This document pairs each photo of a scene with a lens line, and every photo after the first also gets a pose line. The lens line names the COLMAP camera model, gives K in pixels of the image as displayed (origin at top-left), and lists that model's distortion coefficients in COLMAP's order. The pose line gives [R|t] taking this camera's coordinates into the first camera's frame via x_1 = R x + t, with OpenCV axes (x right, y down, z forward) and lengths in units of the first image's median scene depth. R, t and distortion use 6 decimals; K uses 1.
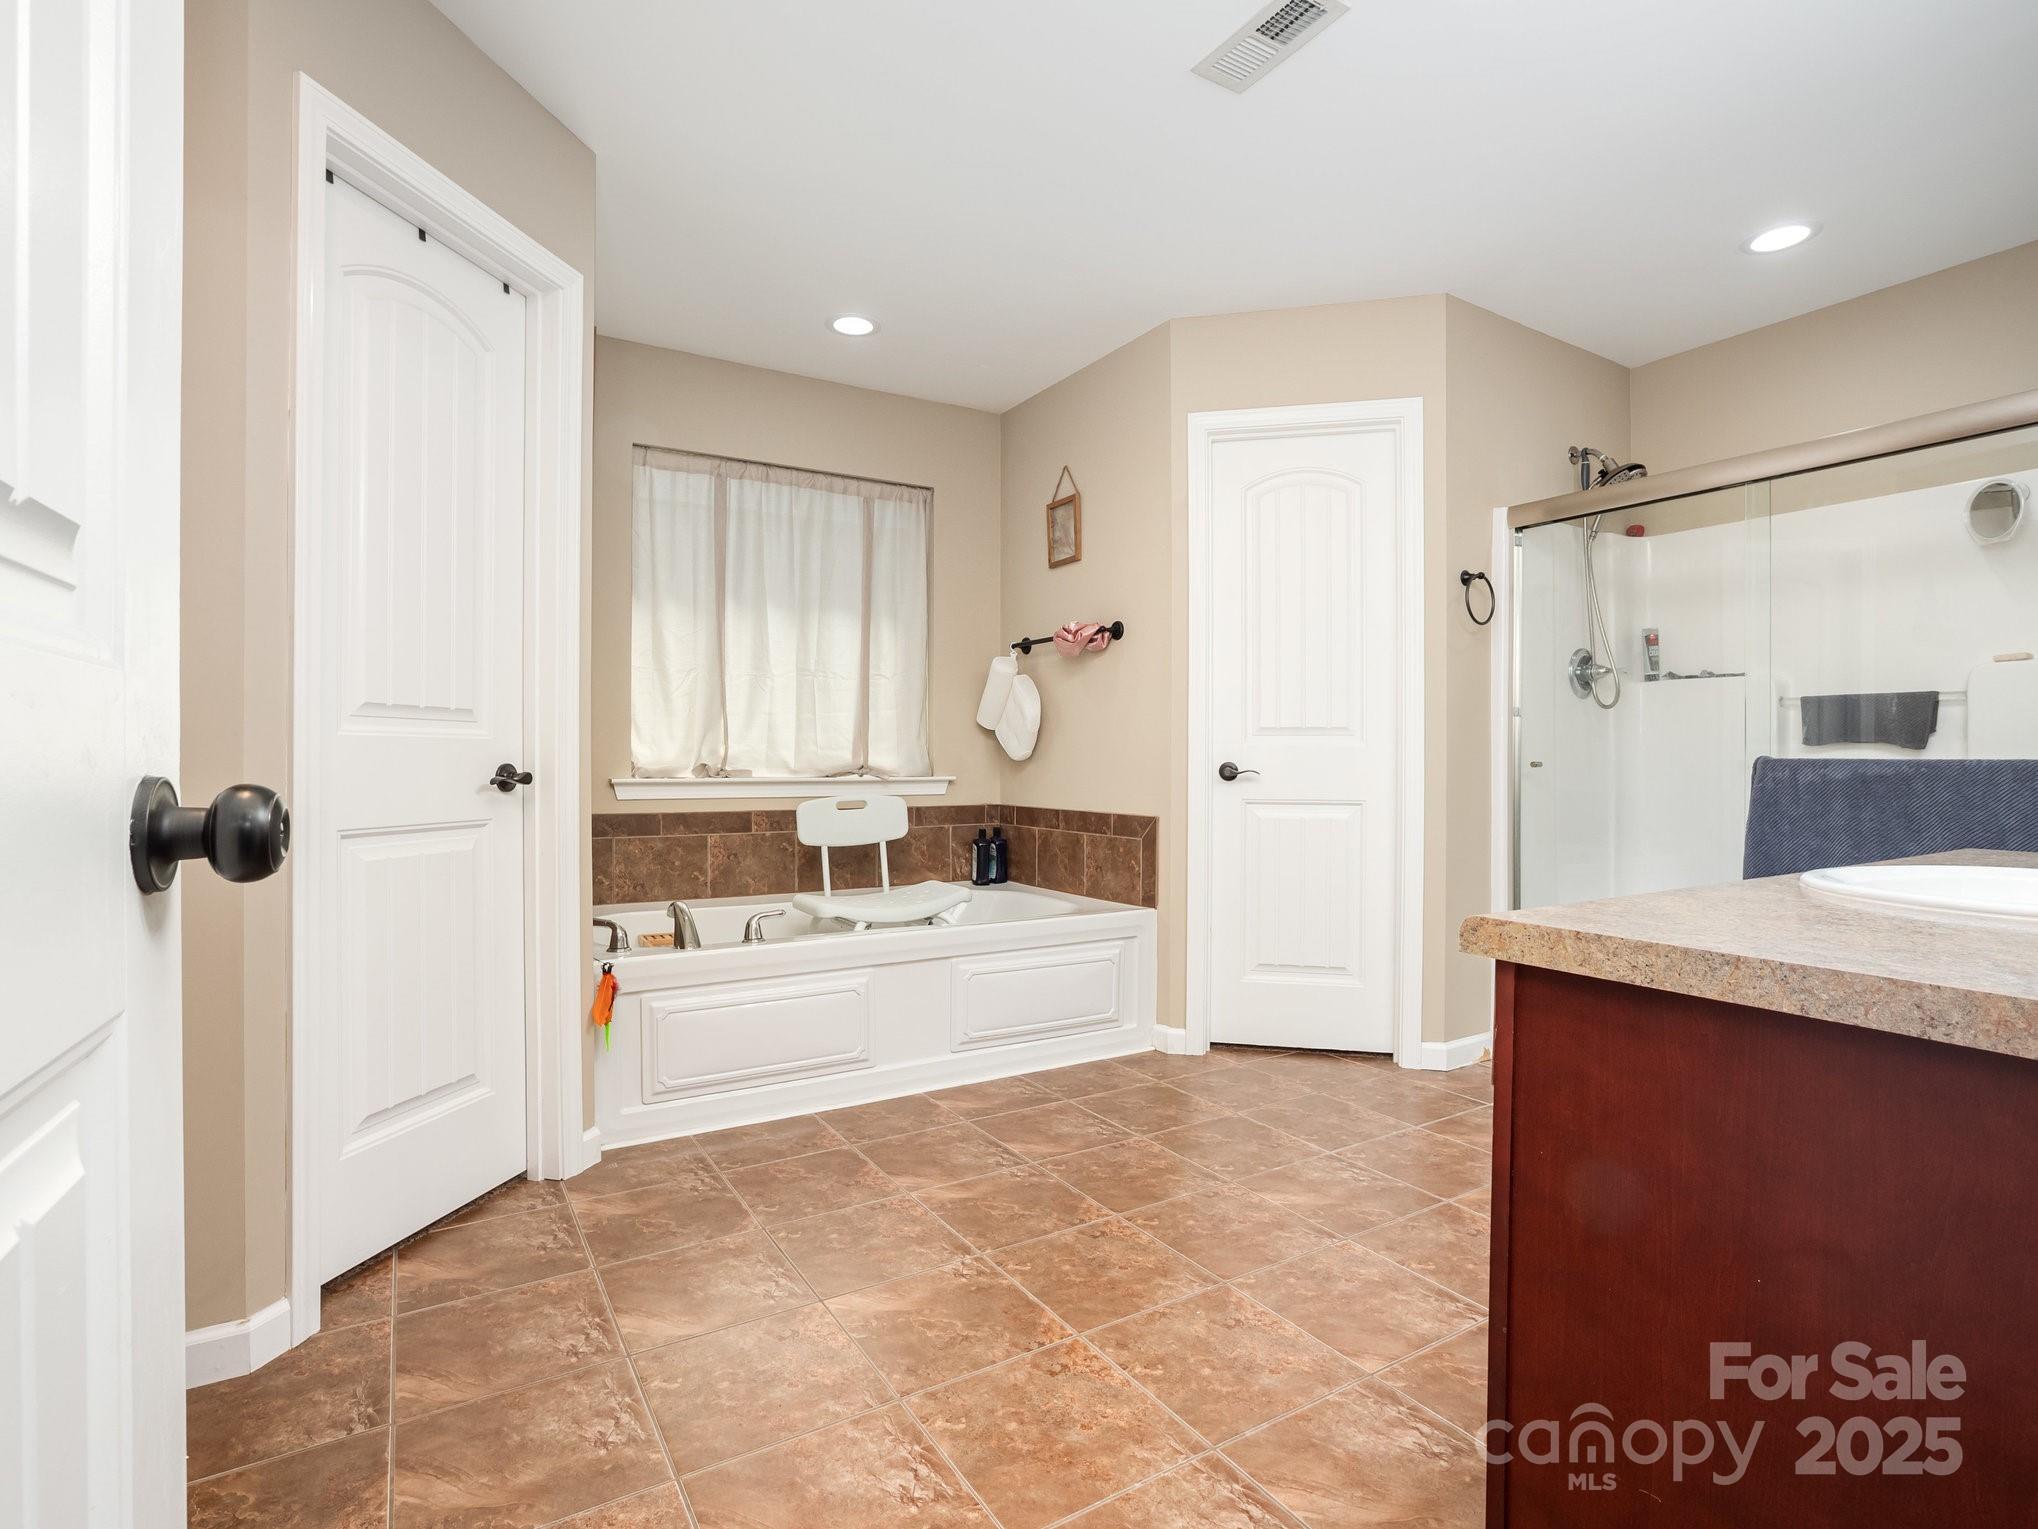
lens RADIAL K [[1015.7, 0, 1022.0], [0, 1015.7, 760.1], [0, 0, 1]] dist [-0.030250, 0.005876]
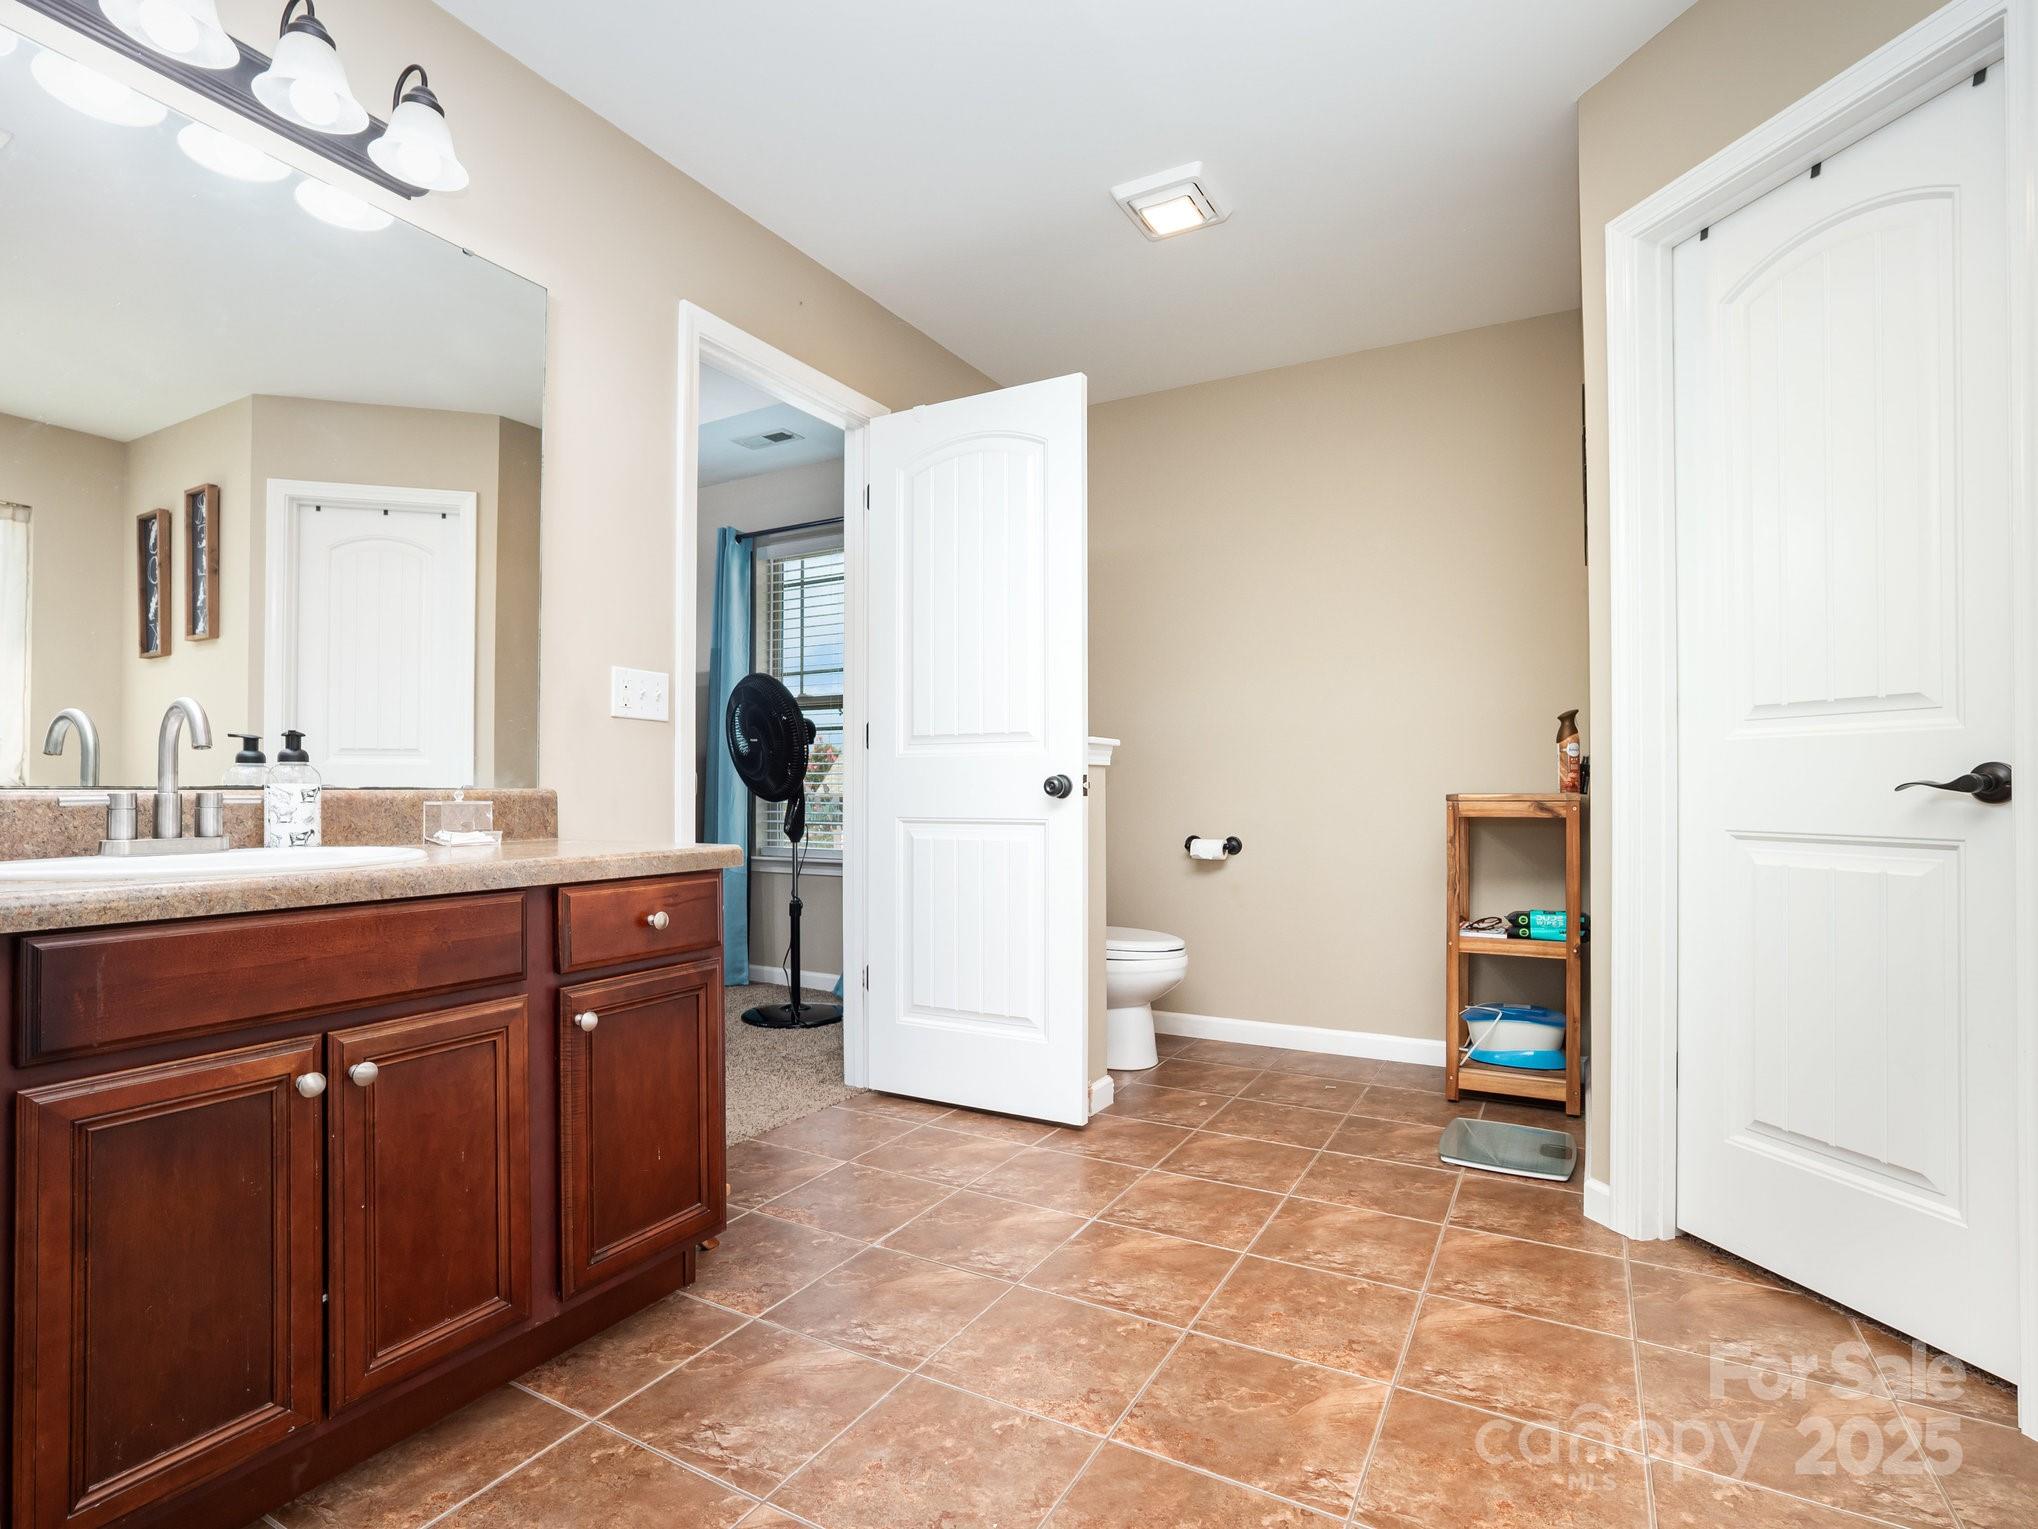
lens RADIAL K [[1015.7, 0, 1020.7], [0, 1015.7, 773.0], [0, 0, 1]] dist [-0.030250, 0.005876]
pose [[-0.875925, -0.010267, -0.482338, 0.500587], [-0.002294, 0.999851, -0.017117, 0.031032], [0.482442, -0.013887, -0.875818, 1.619309]]
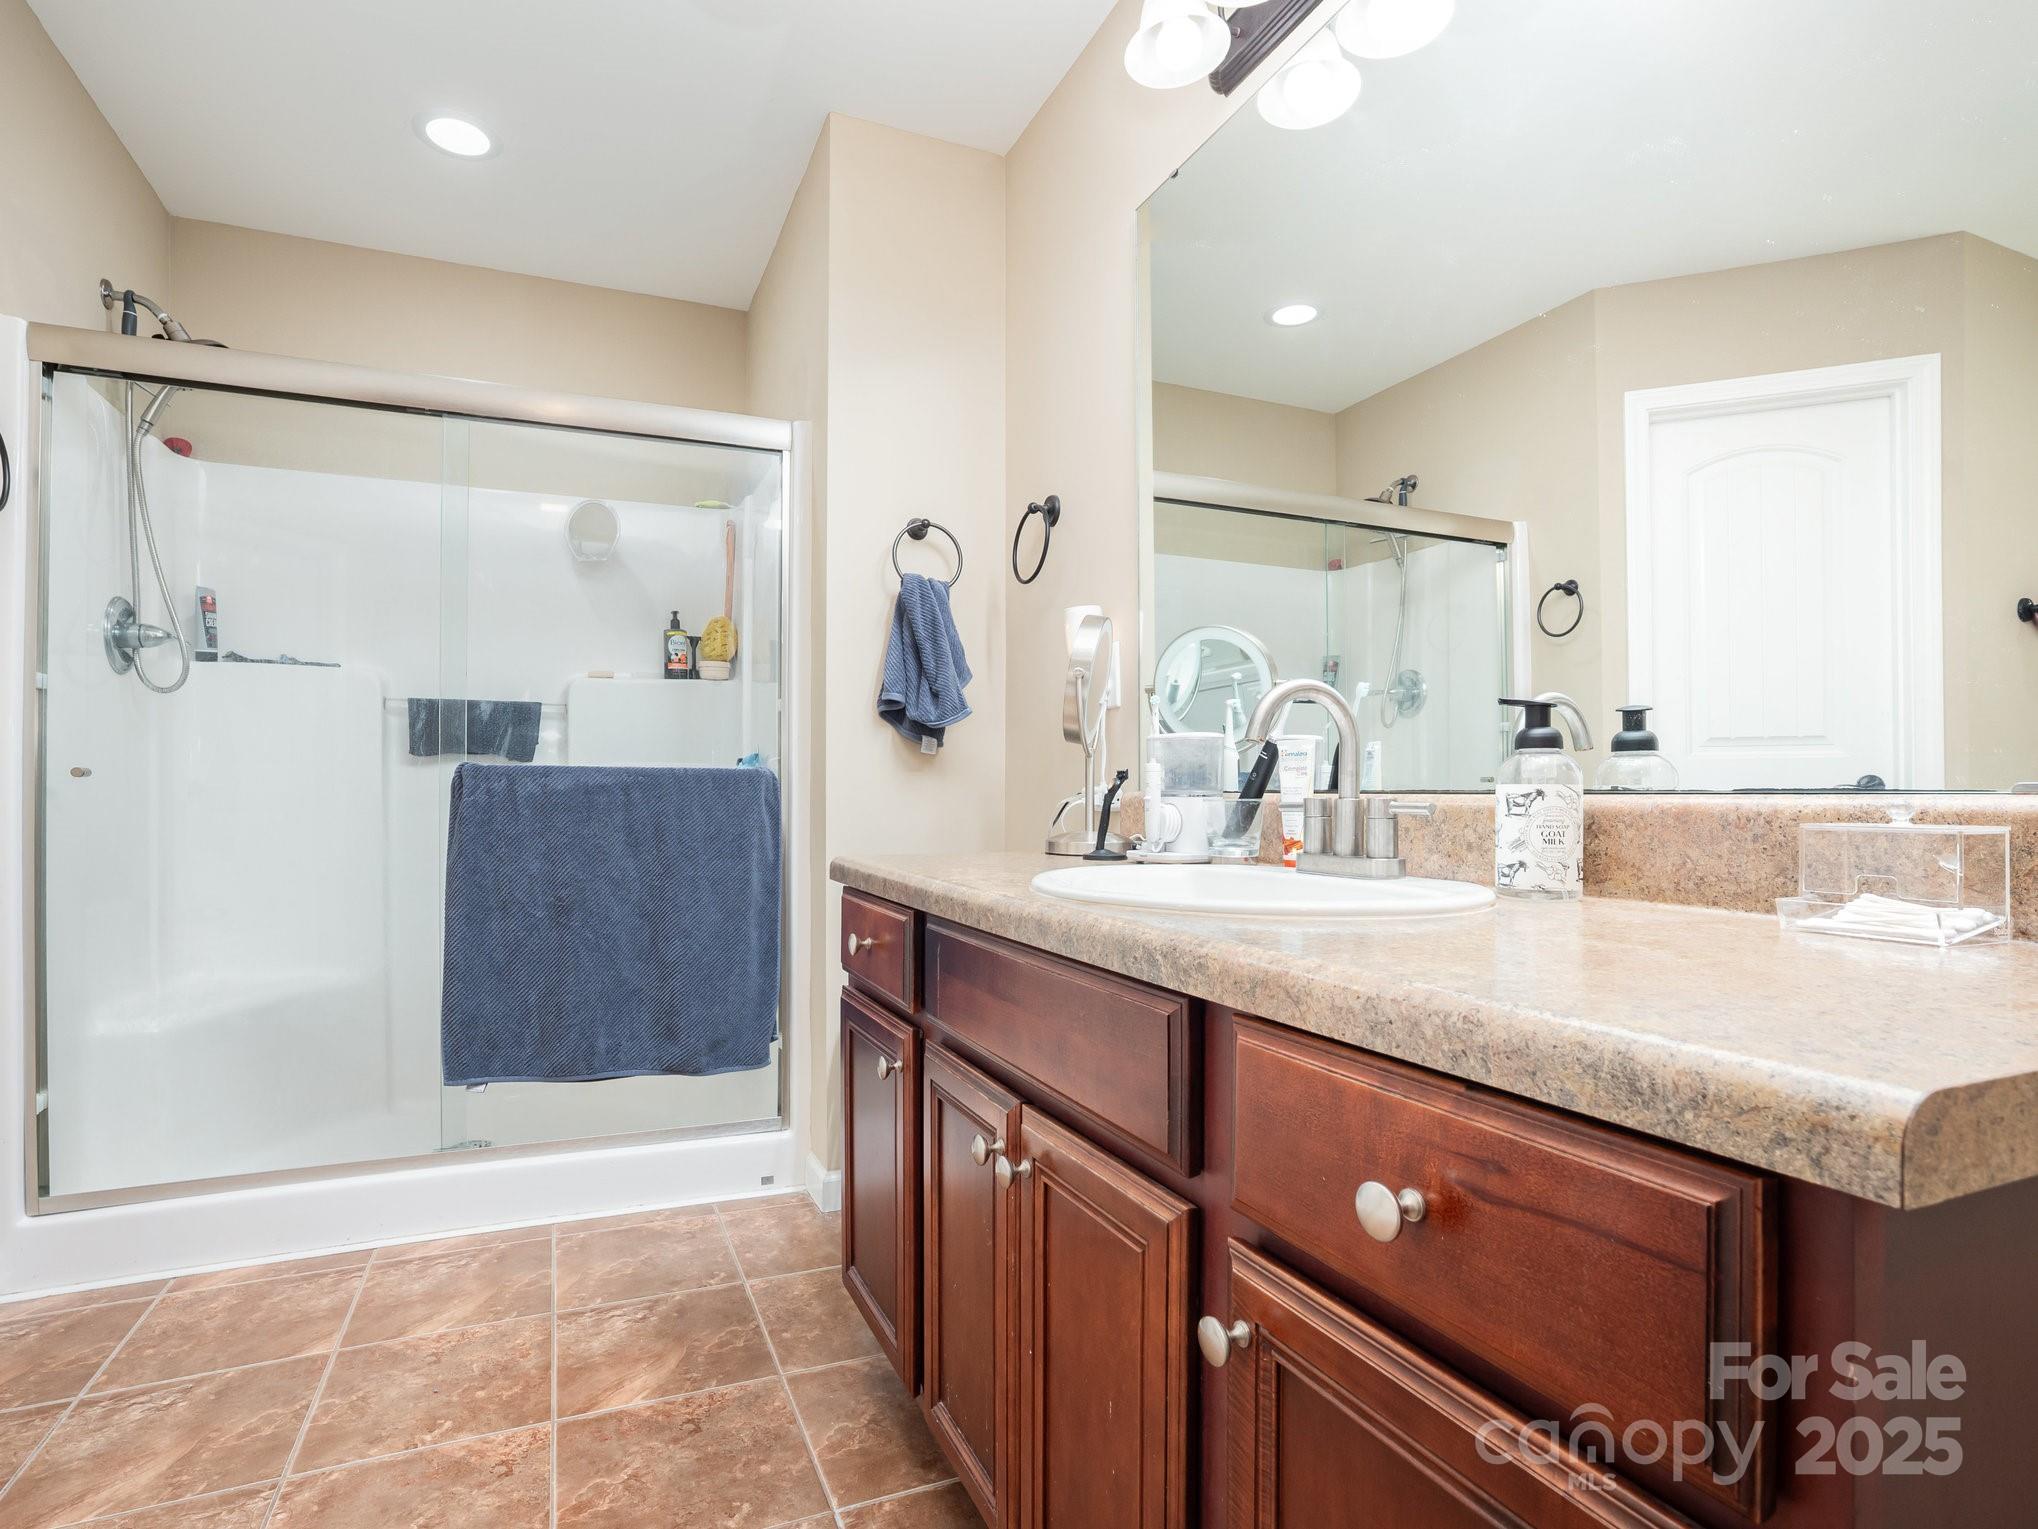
lens RADIAL K [[1015.7, 0, 1021.3], [0, 1015.7, 785.6], [0, 0, 1]] dist [-0.030250, 0.005876]
pose [[0.152725, 0.001875, 0.988267, 0.033289], [0.001341, 0.999997, -0.002105, 0.026334], [-0.988268, 0.001647, 0.152722, 0.713828]]
